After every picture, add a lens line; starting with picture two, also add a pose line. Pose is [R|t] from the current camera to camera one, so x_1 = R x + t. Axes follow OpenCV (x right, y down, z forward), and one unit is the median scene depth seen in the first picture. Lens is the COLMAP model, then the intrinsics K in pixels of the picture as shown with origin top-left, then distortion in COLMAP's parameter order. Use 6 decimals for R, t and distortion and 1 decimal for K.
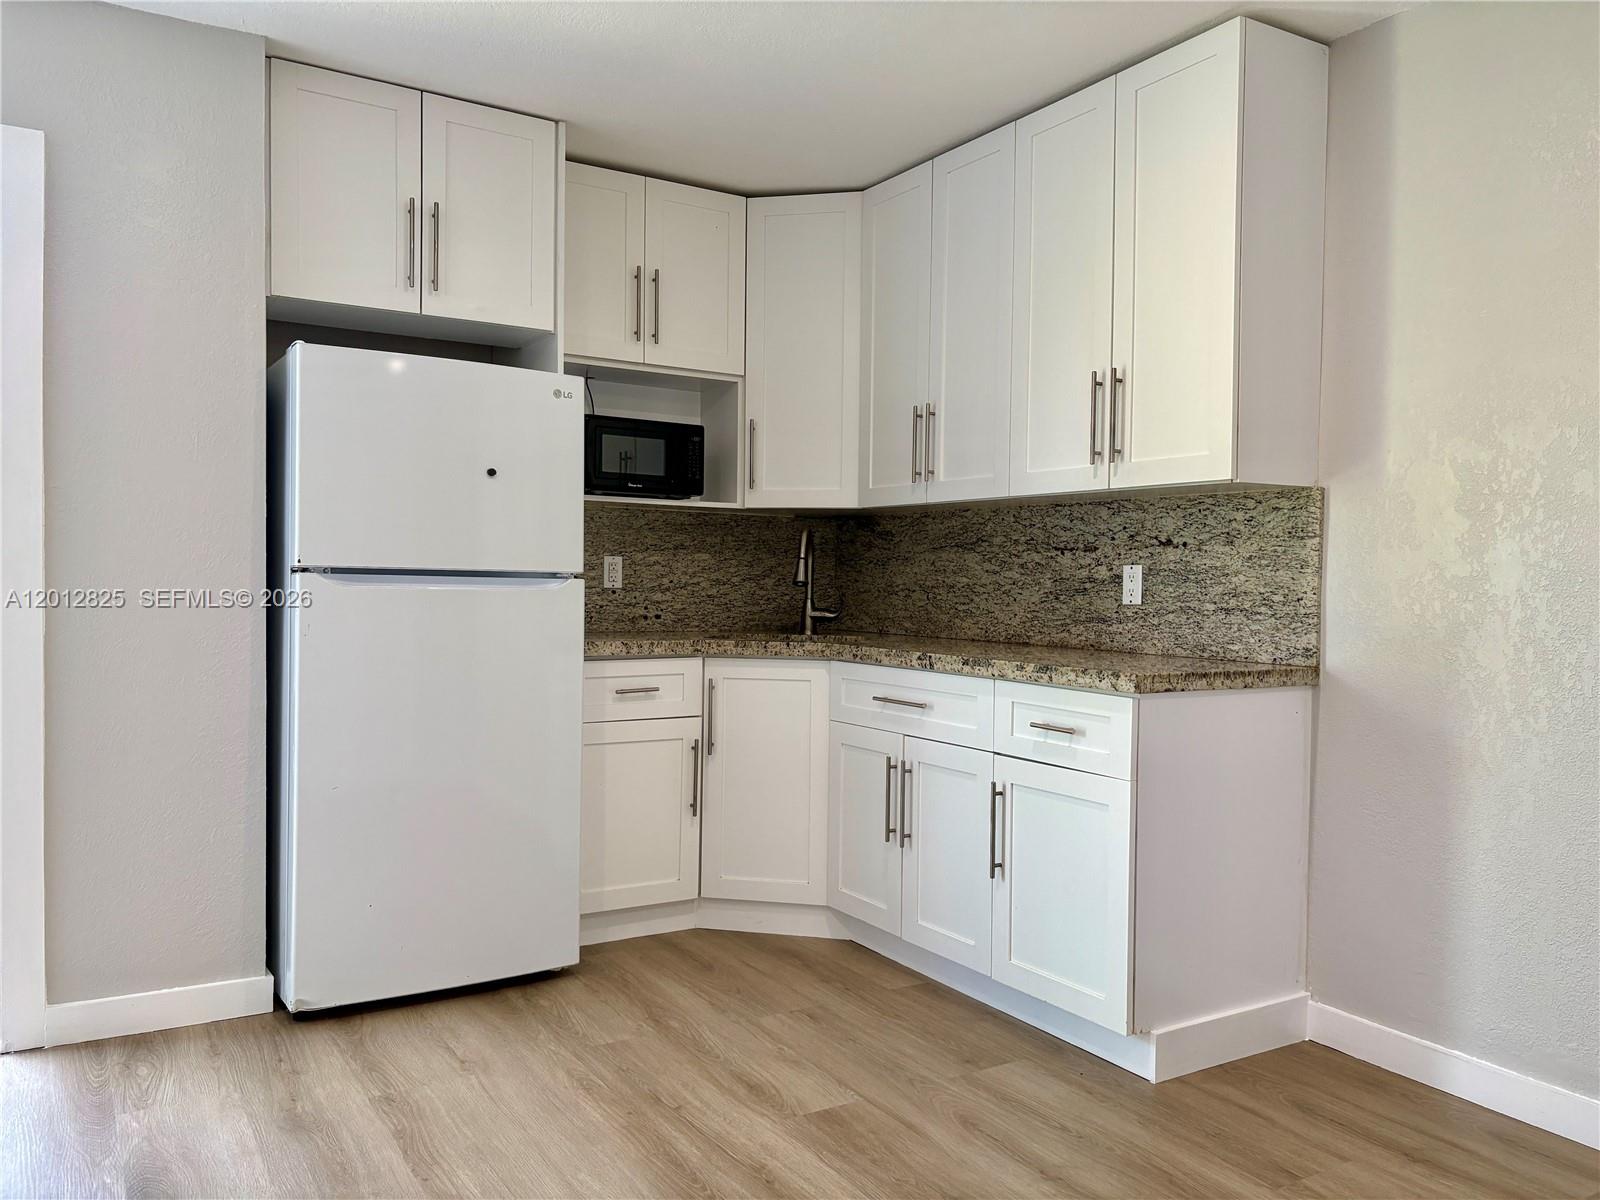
lens RADIAL K [[1202.8, 0, 797.4], [0, 1202.8, 604.5], [0, 0, 1]] dist [0.021759, -0.007131]
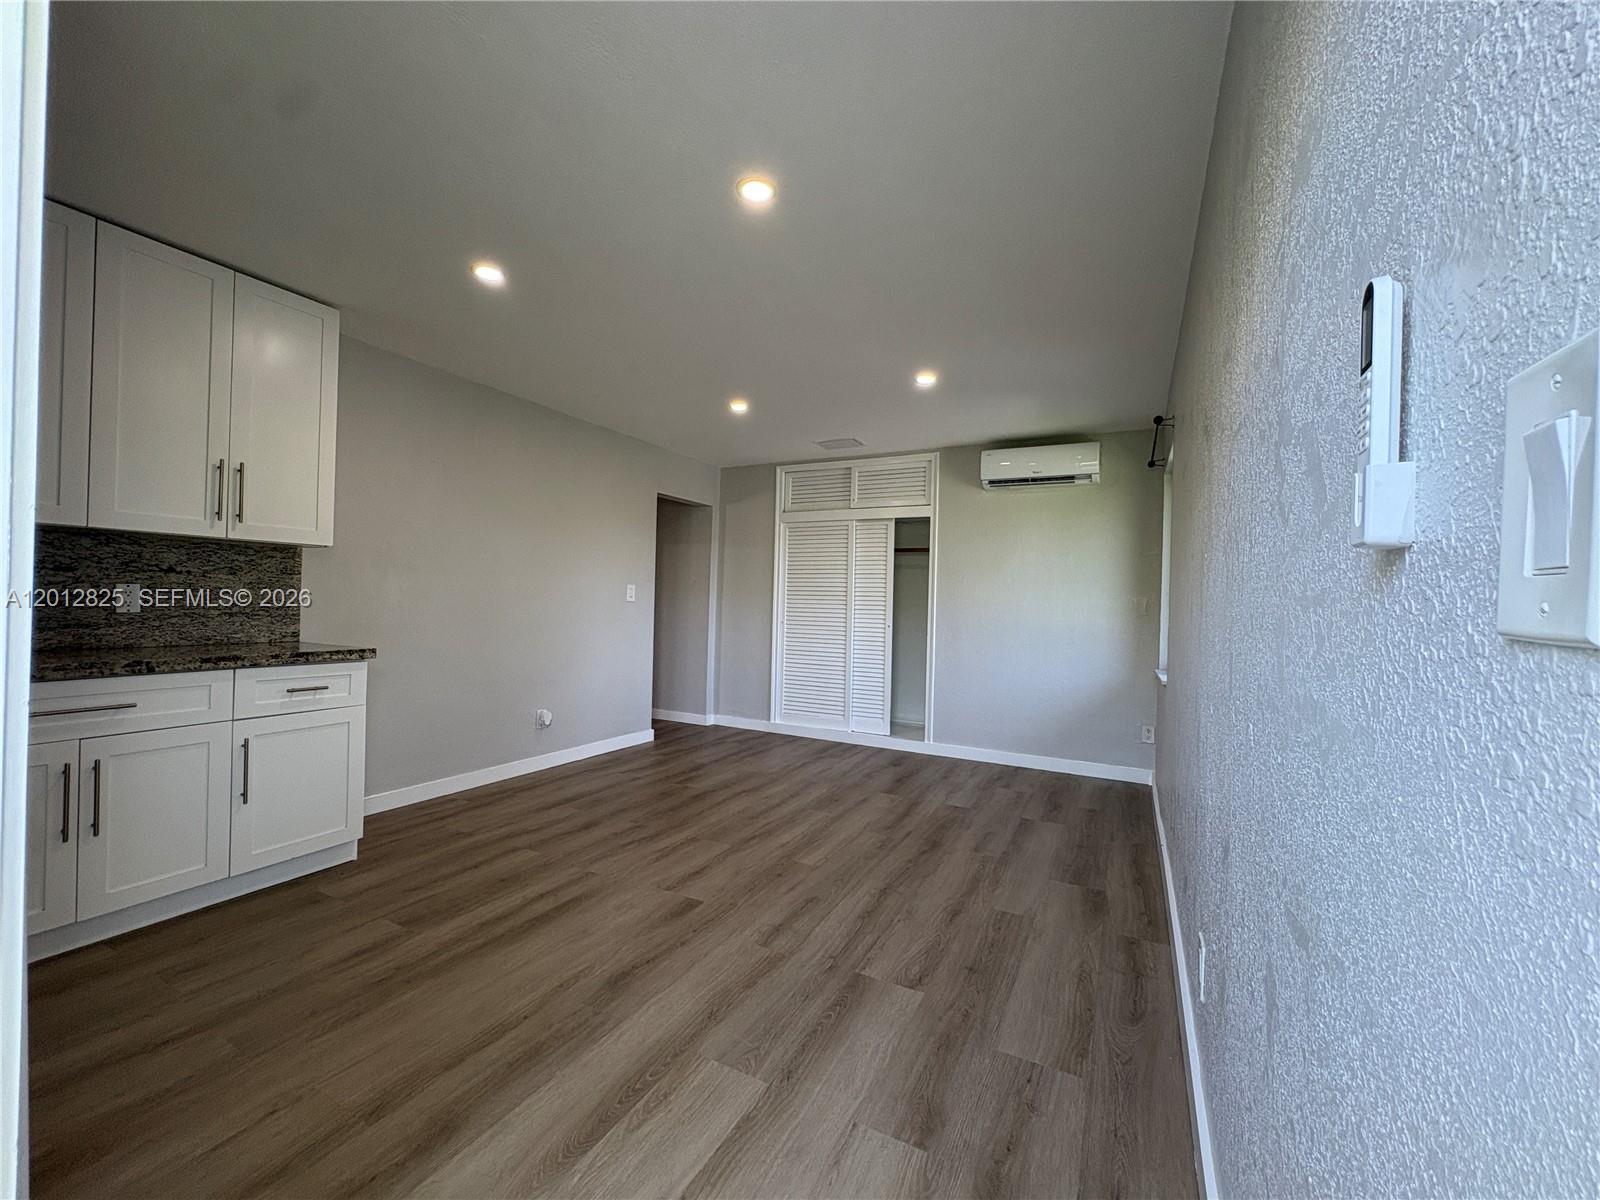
lens RADIAL K [[635.6, 0, 799.1], [0, 635.6, 604.1], [0, 0, 1]] dist [0.000038, 0.000170]
pose [[-0.509053, -0.029843, 0.860218, -0.803258], [-0.013503, 0.999553, 0.026686, -0.043274], [-0.860629, 0.001969, -0.509228, 0.780689]]
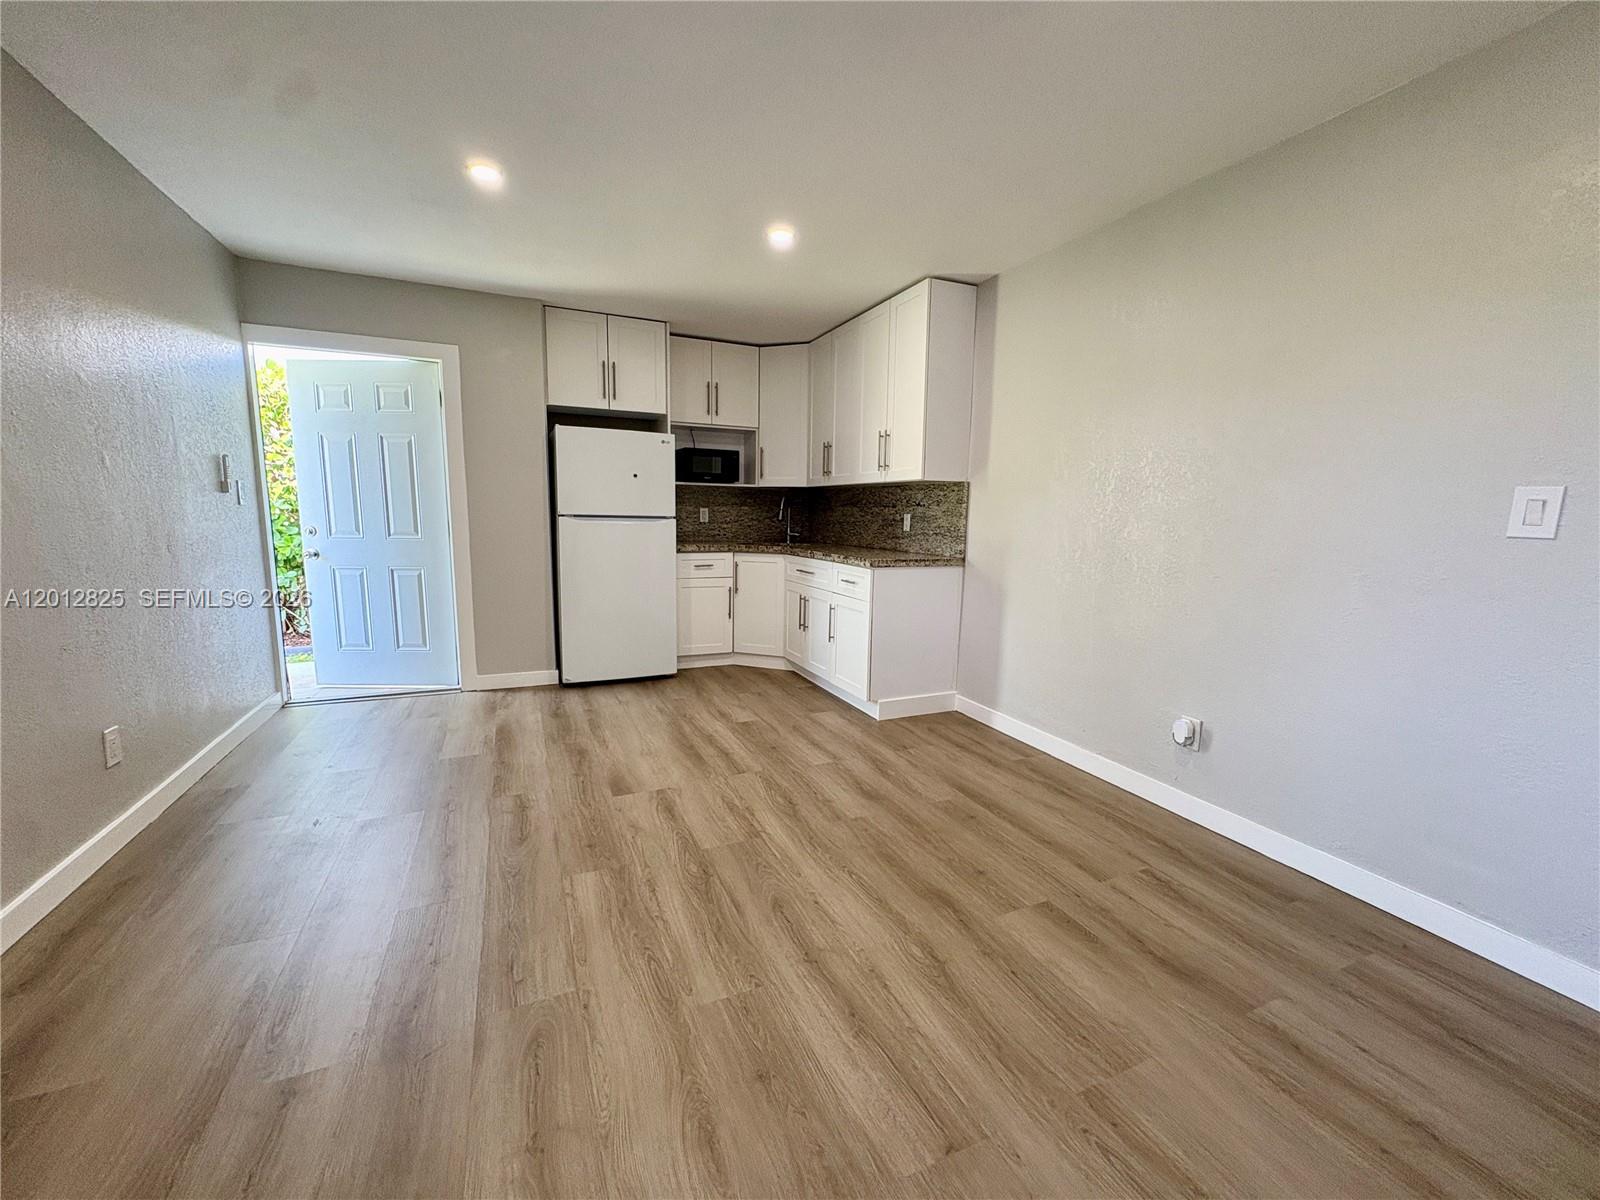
lens RADIAL K [[635.6, 0, 796.7], [0, 635.6, 598.3], [0, 0, 1]] dist [0.000038, 0.000170]
pose [[0.991084, 0.020192, -0.131697, 0.254558], [-0.005378, 0.993706, 0.111887, -0.007789], [0.133127, -0.110181, 0.984955, -0.271336]]
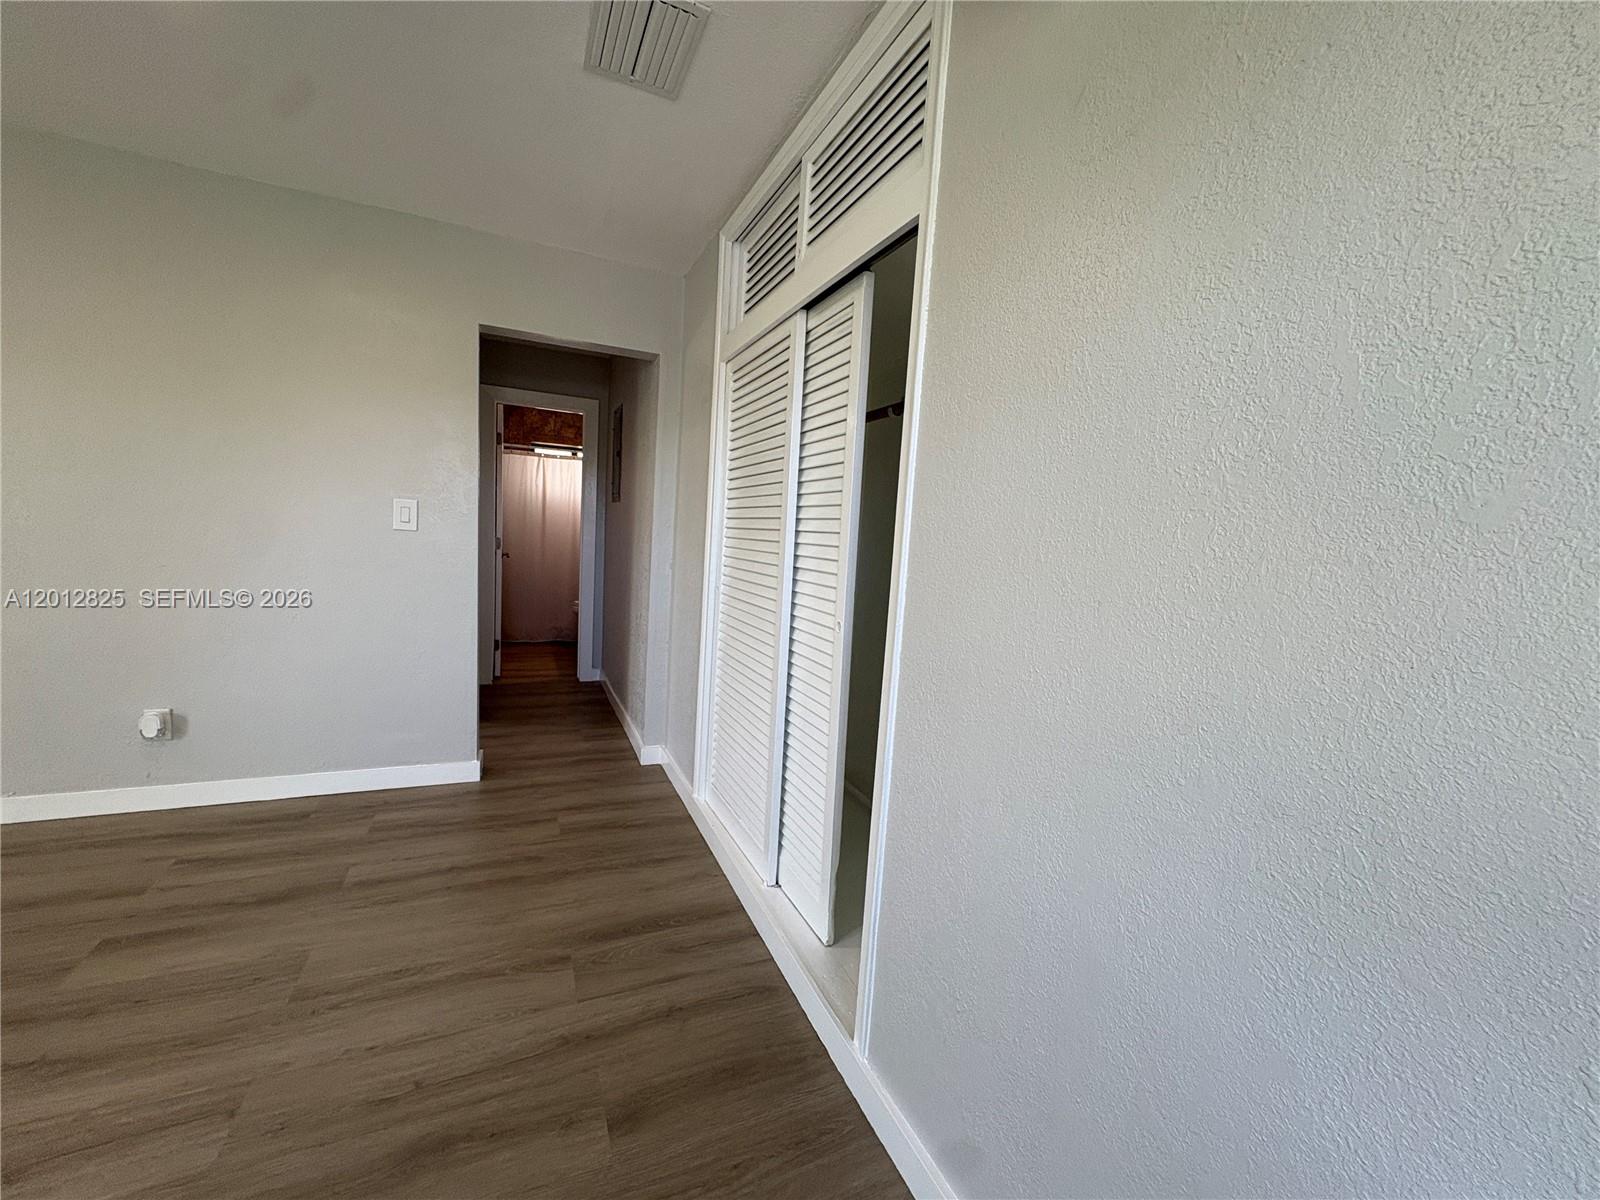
lens RADIAL K [[635.6, 0, 803.8], [0, 635.6, 595.5], [0, 0, 1]] dist [0.000038, 0.000170]
pose [[0.128535, -0.104834, 0.986148, -0.014391], [-0.032922, 0.993398, 0.109895, -0.024018], [-0.991158, -0.046591, 0.124235, -0.318735]]
